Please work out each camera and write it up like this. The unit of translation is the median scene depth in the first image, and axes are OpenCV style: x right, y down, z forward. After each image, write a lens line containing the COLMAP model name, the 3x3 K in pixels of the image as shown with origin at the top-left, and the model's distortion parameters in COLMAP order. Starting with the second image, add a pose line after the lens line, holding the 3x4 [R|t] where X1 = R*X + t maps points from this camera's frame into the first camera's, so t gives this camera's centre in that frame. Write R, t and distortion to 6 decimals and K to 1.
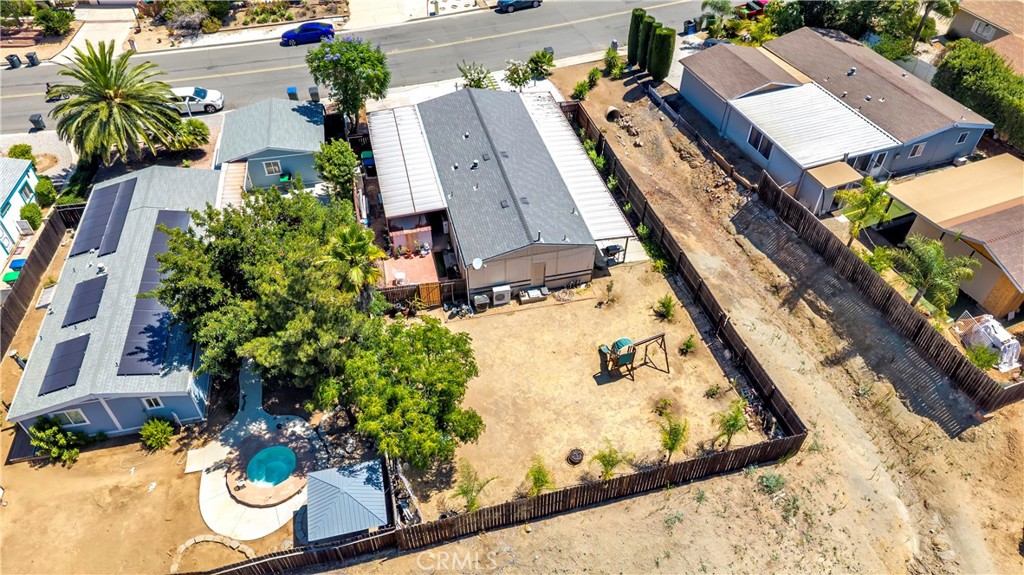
lens RADIAL K [[681.2, 0, 509.3], [0, 681.2, 290.4], [0, 0, 1]] dist [0.030557, -0.035118]
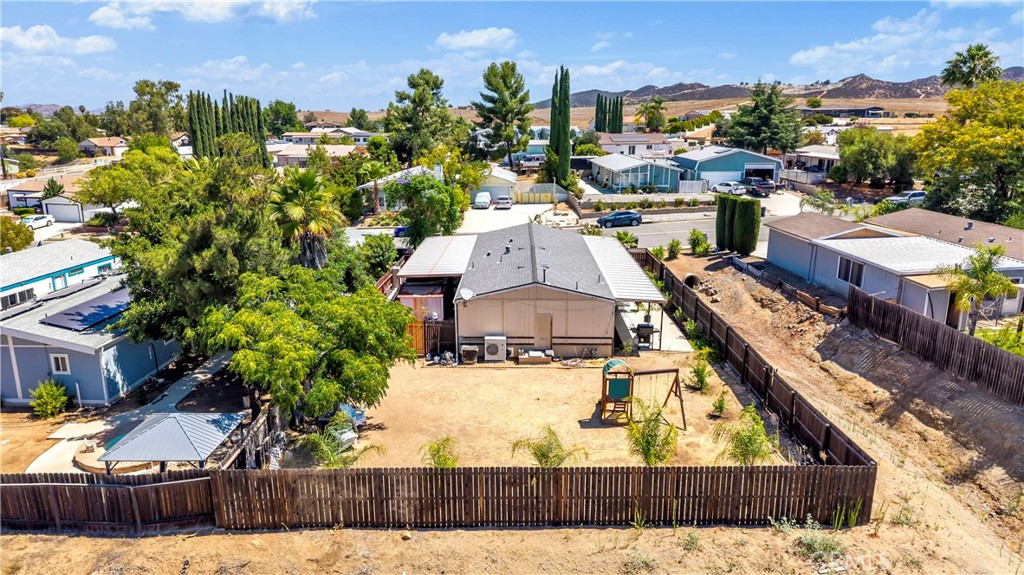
lens RADIAL K [[681.2, 0, 510.1], [0, 681.2, 291.7], [0, 0, 1]] dist [0.030557, -0.035118]
pose [[0.967869, 0.064833, -0.242952, 0.192688], [-0.175615, 0.865795, -0.468571, 0.315827], [0.179968, 0.496182, 0.849362, 0.254820]]
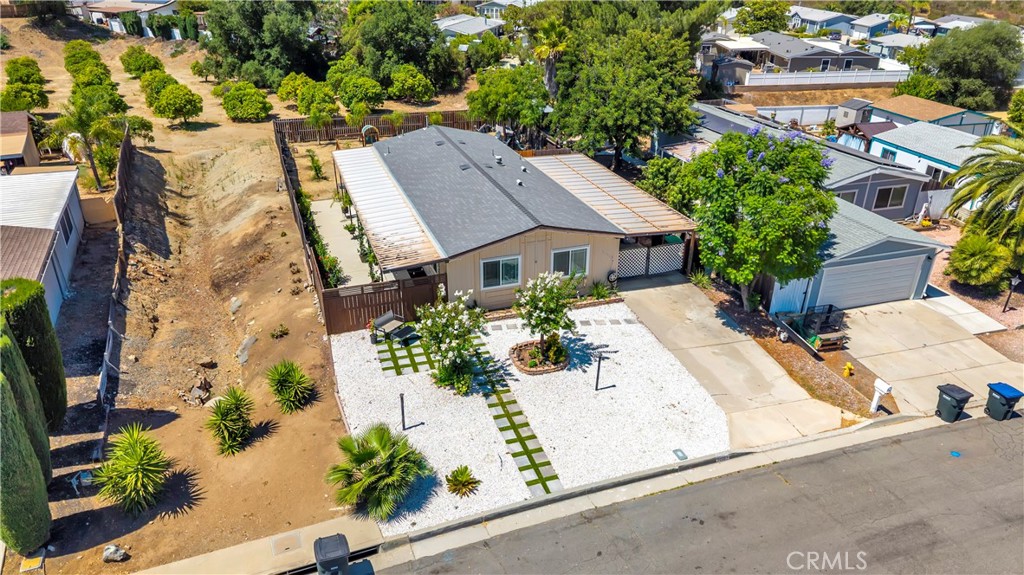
lens RADIAL K [[681.2, 0, 513.2], [0, 681.2, 286.7], [0, 0, 1]] dist [0.030557, -0.035118]
pose [[-0.995041, 0.029747, -0.094916, 0.017747], [-0.078865, 0.345567, 0.935074, -0.950784], [0.060616, 0.937922, -0.341507, 1.498761]]
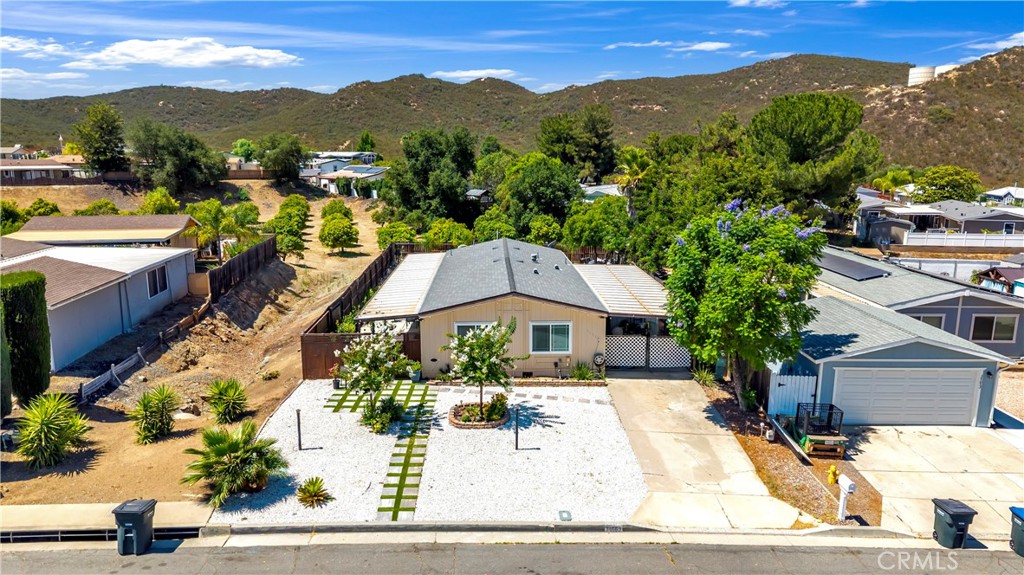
lens RADIAL K [[681.2, 0, 514.4], [0, 681.2, 286.0], [0, 0, 1]] dist [0.030557, -0.035118]
pose [[-0.979258, -0.047447, 0.196984, -0.202429], [0.133539, 0.580037, 0.803570, -0.894601], [-0.152384, 0.813207, -0.561670, 1.585672]]
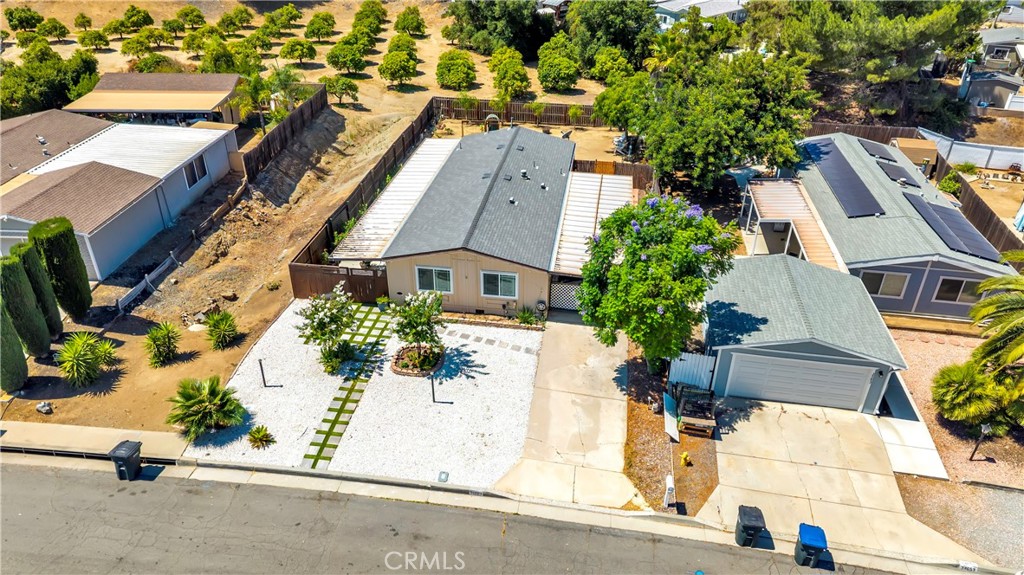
lens RADIAL K [[681.2, 0, 515.5], [0, 681.2, 285.8], [0, 0, 1]] dist [0.030557, -0.035118]
pose [[-0.929116, -0.199636, 0.311271, -0.360839], [0.243396, 0.303552, 0.921203, -1.010978], [-0.278392, 0.931666, -0.233444, 1.415613]]
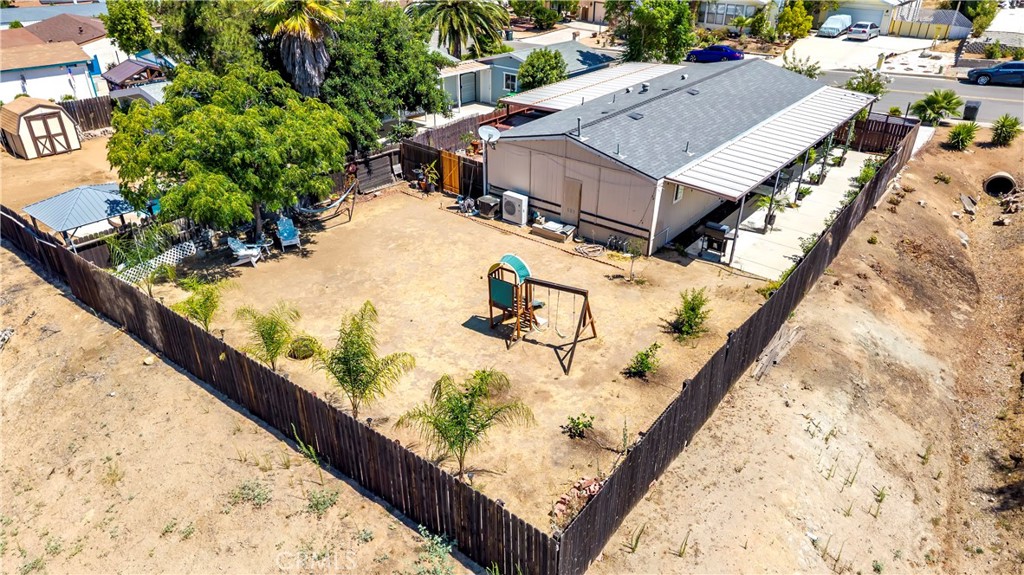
lens RADIAL K [[681.2, 0, 507.7], [0, 681.2, 292.8], [0, 0, 1]] dist [0.030557, -0.035118]
pose [[0.612297, 0.389560, -0.687994, 0.464659], [-0.551269, 0.834127, -0.018312, 0.090432], [0.566740, 0.390481, 0.725486, 0.508557]]
